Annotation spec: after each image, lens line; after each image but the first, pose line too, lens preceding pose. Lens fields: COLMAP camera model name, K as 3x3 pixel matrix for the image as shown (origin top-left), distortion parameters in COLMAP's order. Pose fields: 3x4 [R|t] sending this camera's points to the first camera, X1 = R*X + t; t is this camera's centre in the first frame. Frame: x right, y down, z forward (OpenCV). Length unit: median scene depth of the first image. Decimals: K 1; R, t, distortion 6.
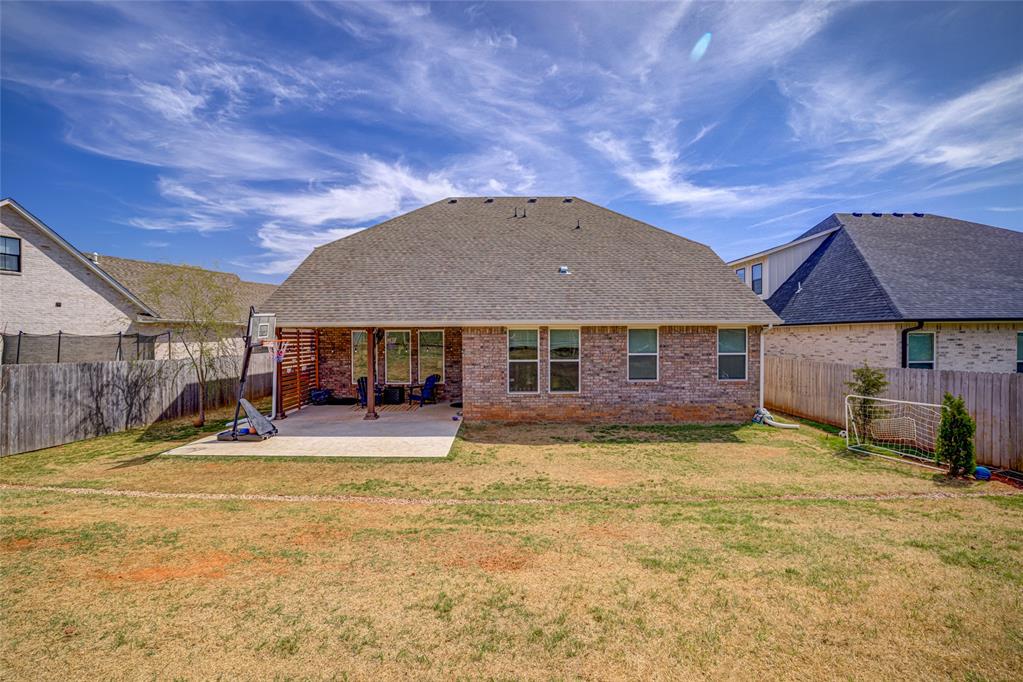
lens RADIAL K [[435.6, 0, 511.5], [0, 435.6, 341.0], [0, 0, 1]] dist [-0.060761, 0.022779]
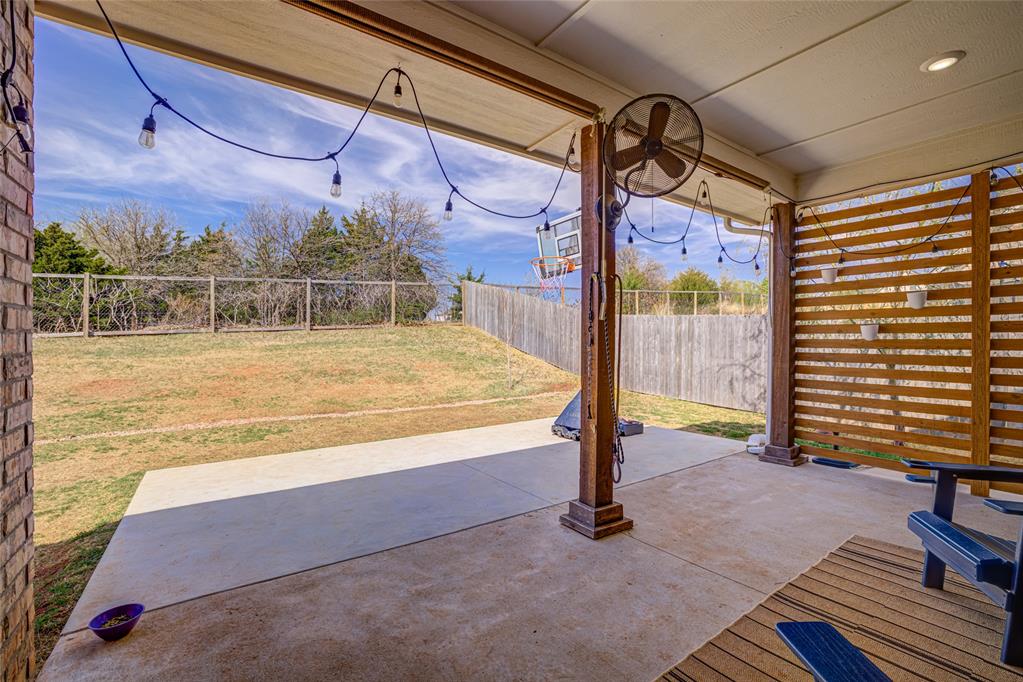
lens RADIAL K [[439.6, 0, 515.2], [0, 439.6, 342.2], [0, 0, 1]] dist [-0.042760, 0.014179]
pose [[-0.825264, -0.001784, -0.564744, -0.011603], [-0.009759, 0.999891, 0.011102, 0.006317], [0.564662, 0.014673, -0.825192, 0.089400]]
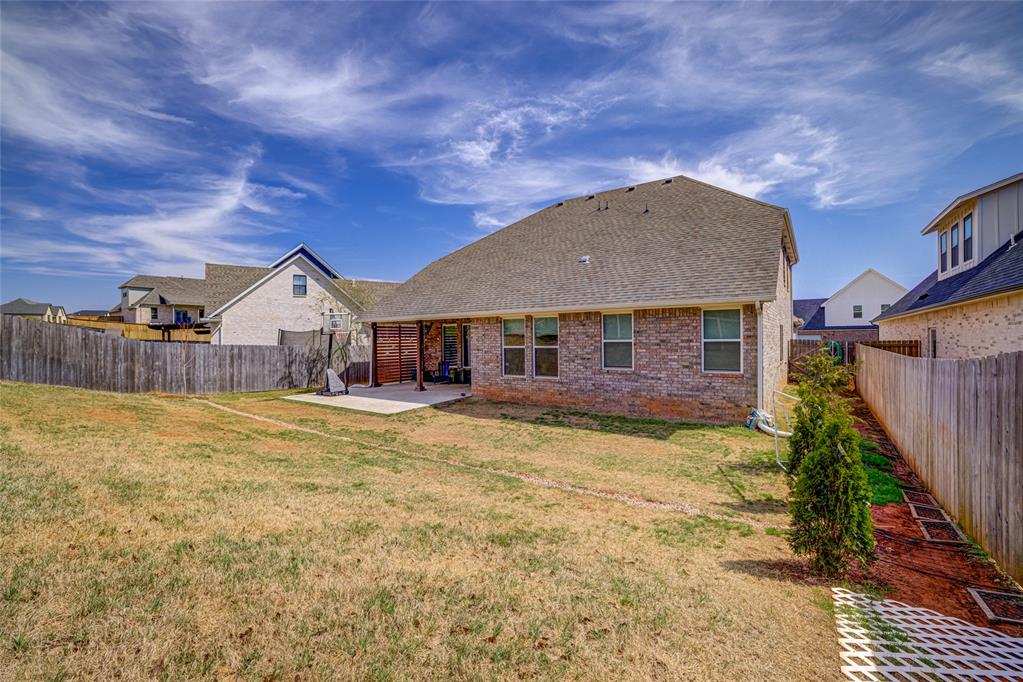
lens RADIAL K [[439.6, 0, 515.2], [0, 439.6, 342.2], [0, 0, 1]] dist [-0.042760, 0.014179]
pose [[0.812341, -0.001343, -0.583181, 0.051338], [0.000159, 0.999998, -0.002080, 0.002677], [0.583182, 0.001597, 0.812340, 0.007007]]
